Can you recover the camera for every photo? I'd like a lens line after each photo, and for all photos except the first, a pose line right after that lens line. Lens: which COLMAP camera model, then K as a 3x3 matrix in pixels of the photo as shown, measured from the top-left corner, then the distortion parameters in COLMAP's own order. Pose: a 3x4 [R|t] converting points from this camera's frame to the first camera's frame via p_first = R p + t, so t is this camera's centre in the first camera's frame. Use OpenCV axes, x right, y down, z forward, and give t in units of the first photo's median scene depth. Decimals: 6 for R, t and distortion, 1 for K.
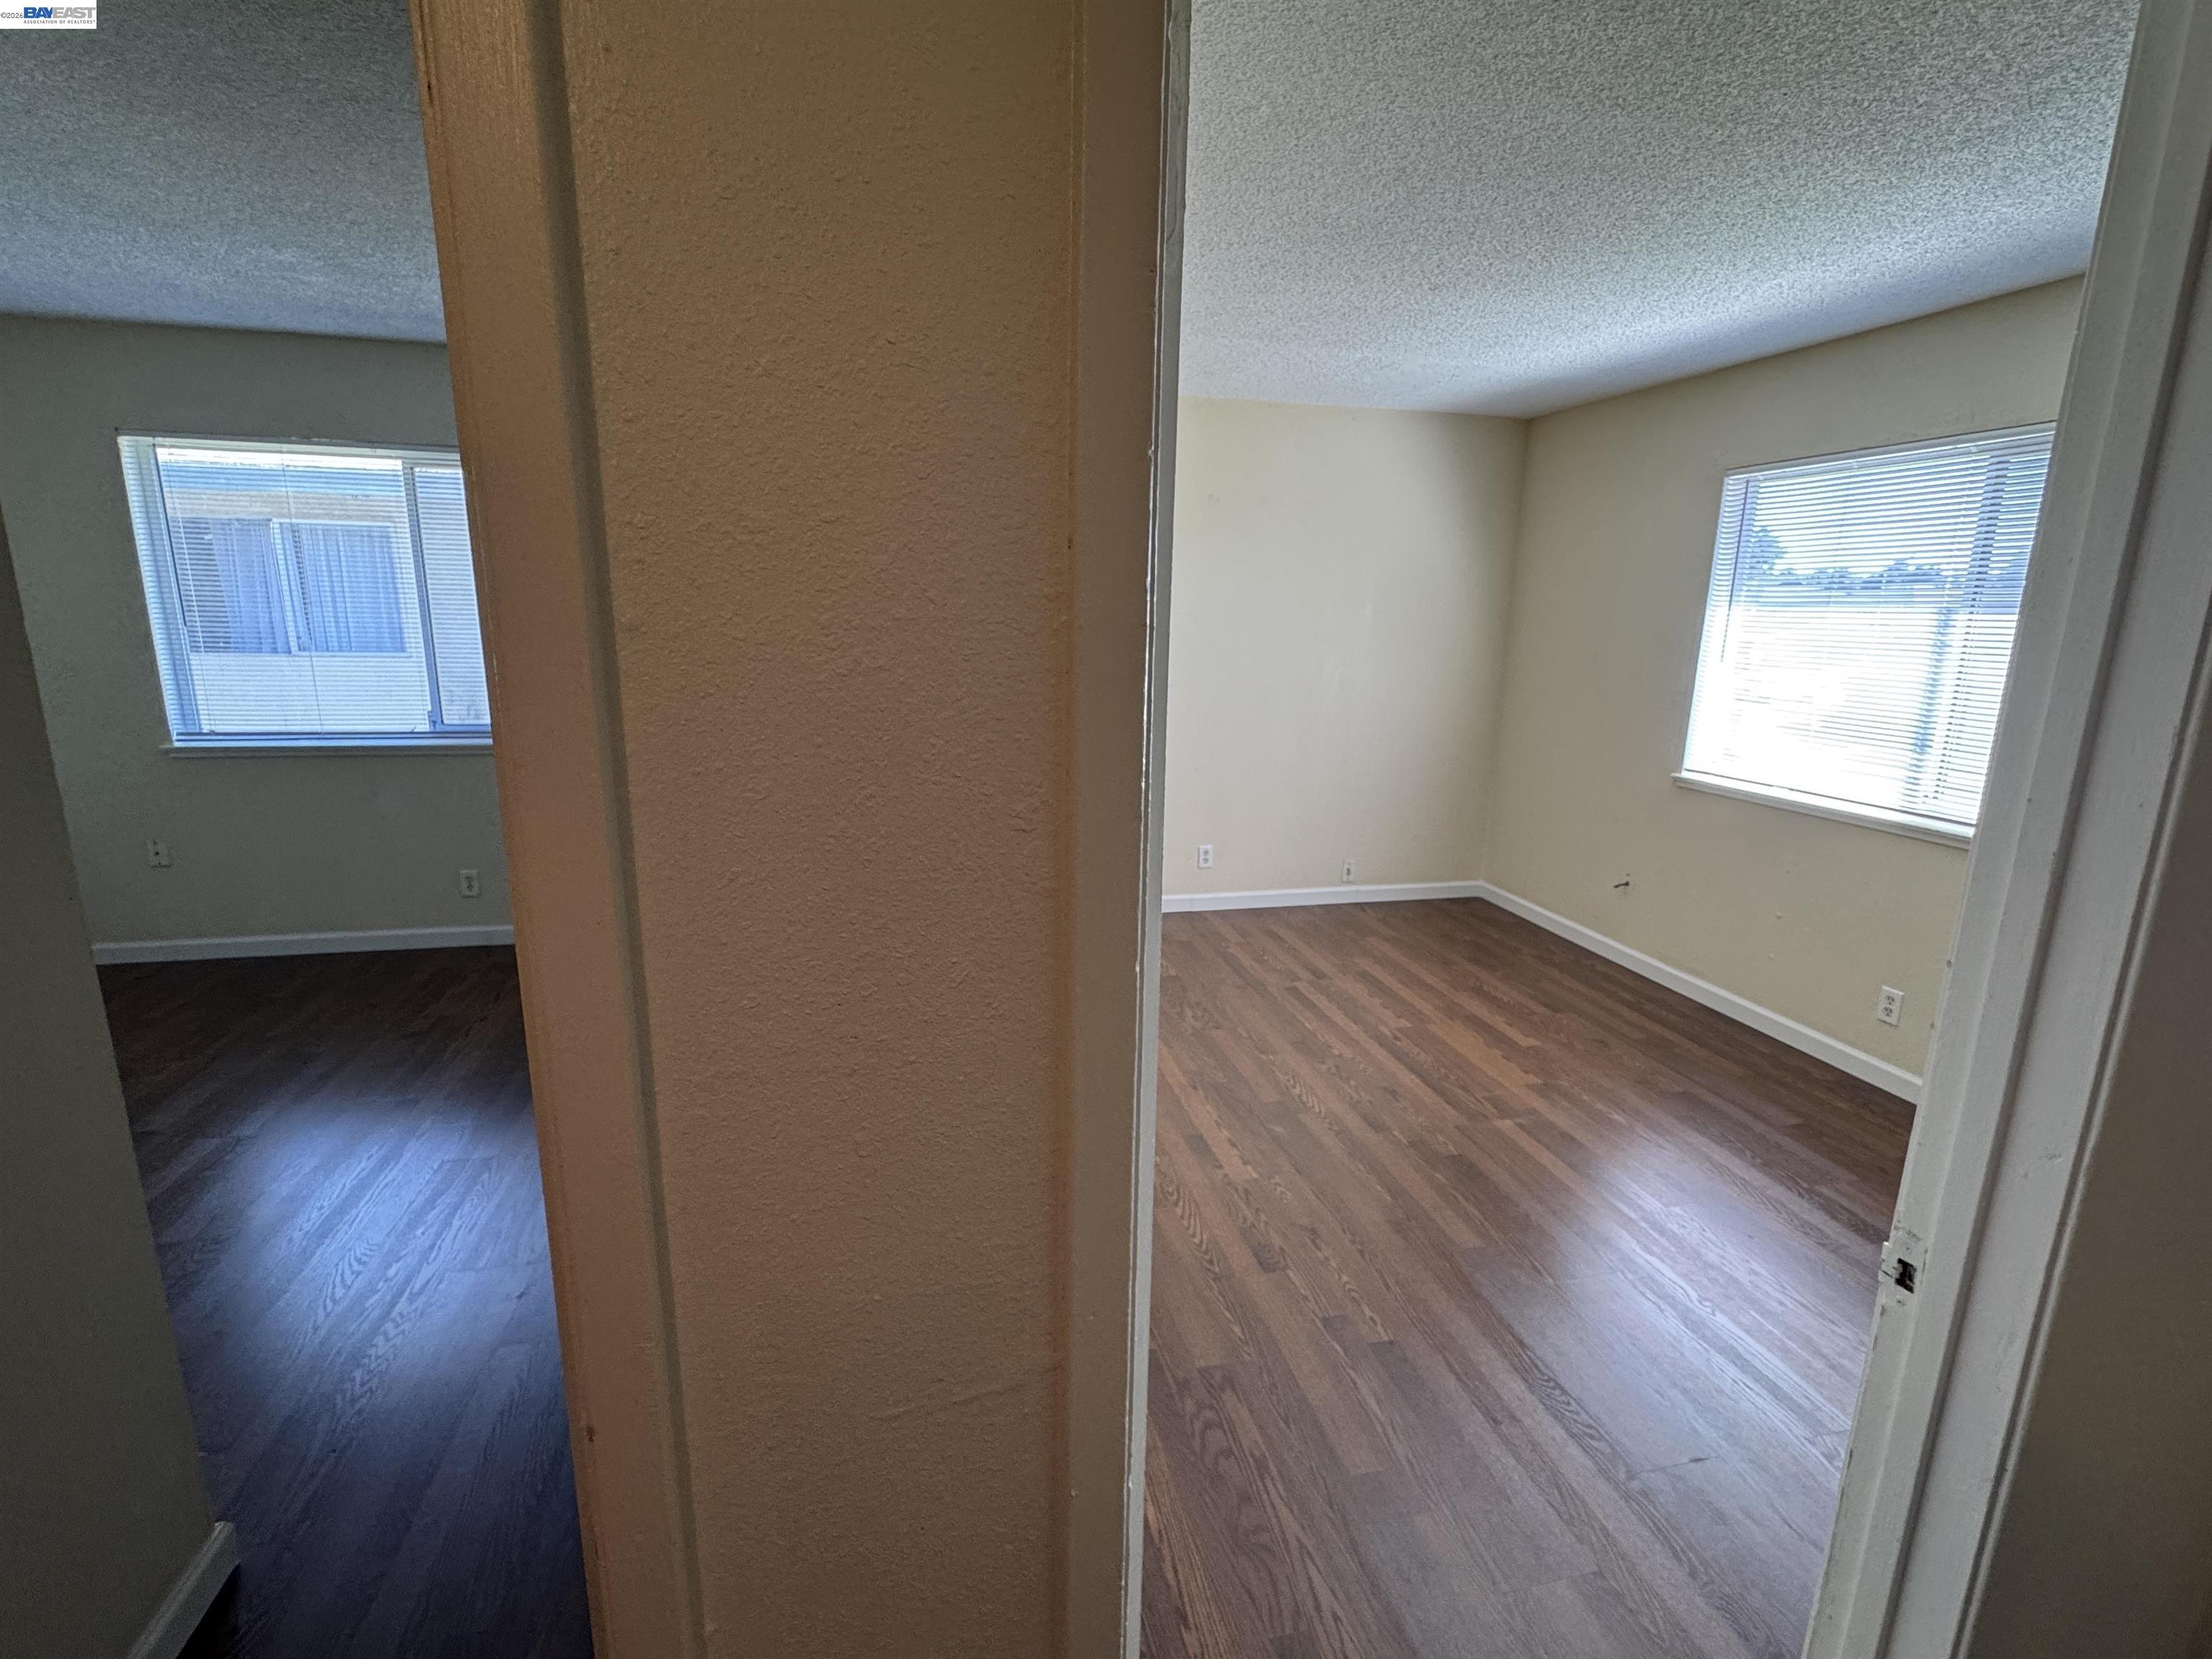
lens RADIAL K [[1001.5, 0, 1098.7], [0, 1001.5, 831.2], [0, 0, 1]] dist [-0.004386, -0.000406]
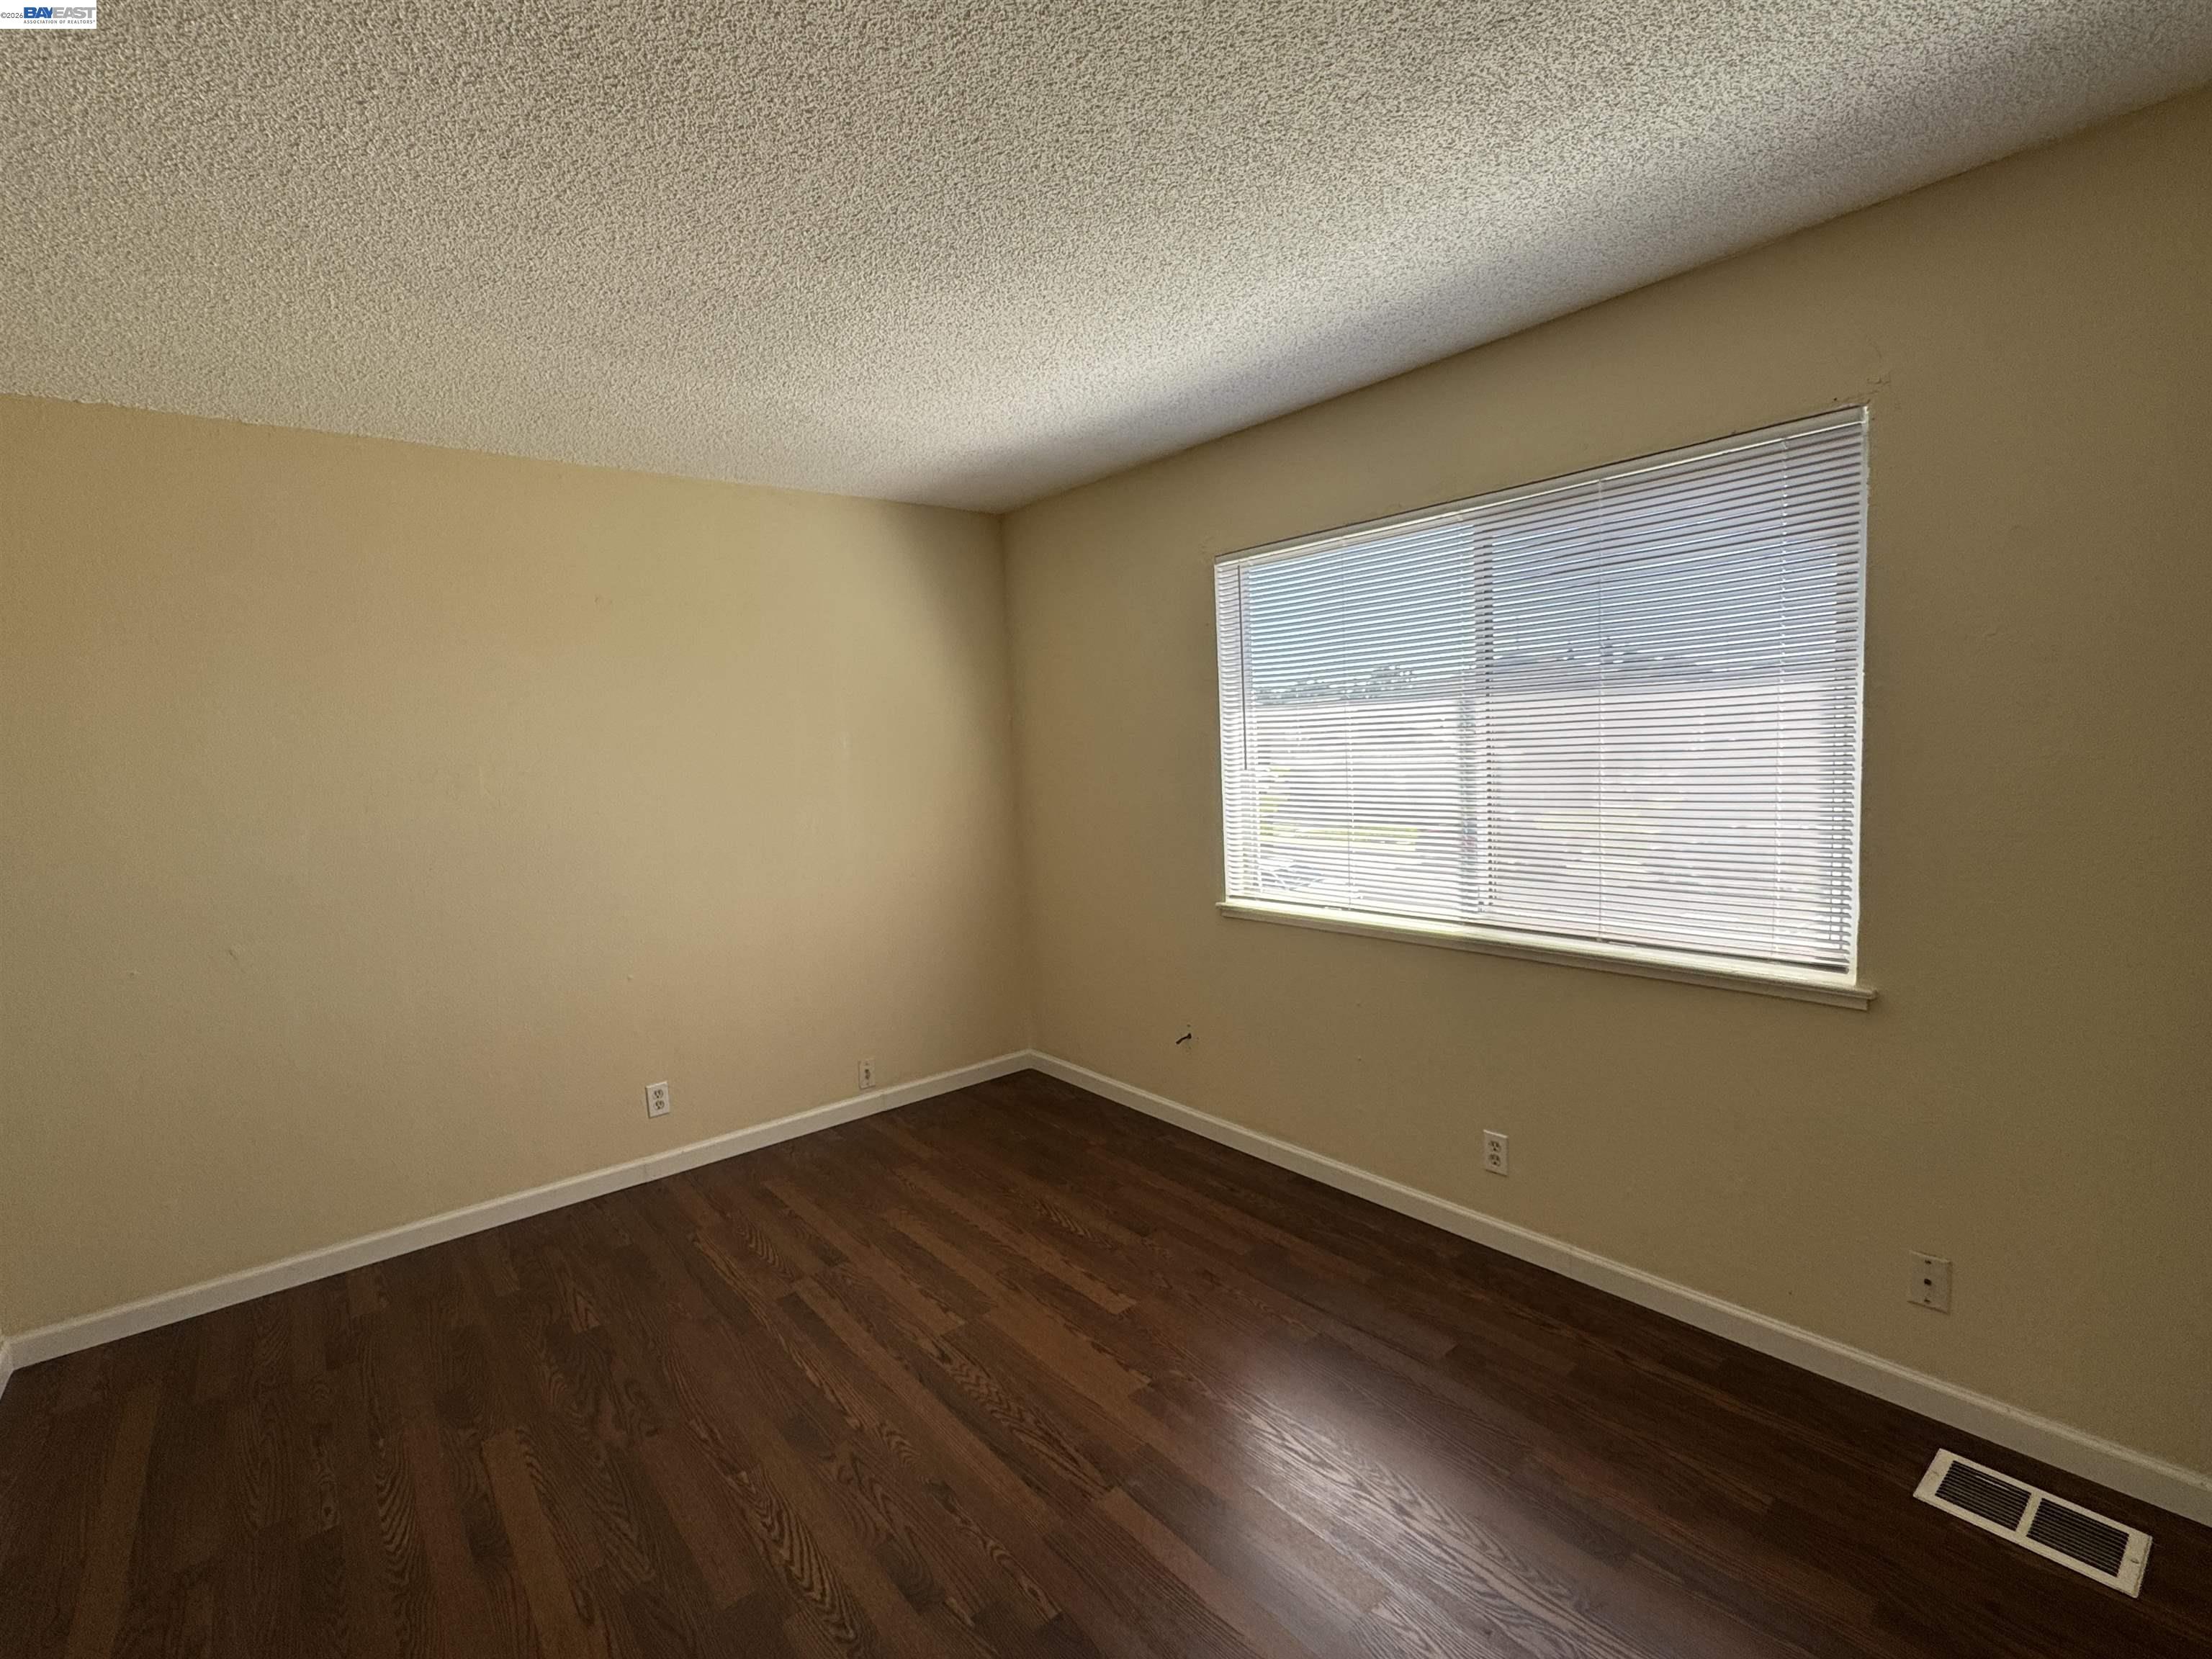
lens RADIAL K [[991.7, 0, 1072.6], [0, 991.7, 834.8], [0, 0, 1]] dist [0.001645, 0.000187]
pose [[0.905813, -0.103859, 0.410751, 0.132836], [0.156005, 0.983134, -0.095444, -0.057681], [-0.393910, 0.150533, 0.906738, 0.298465]]
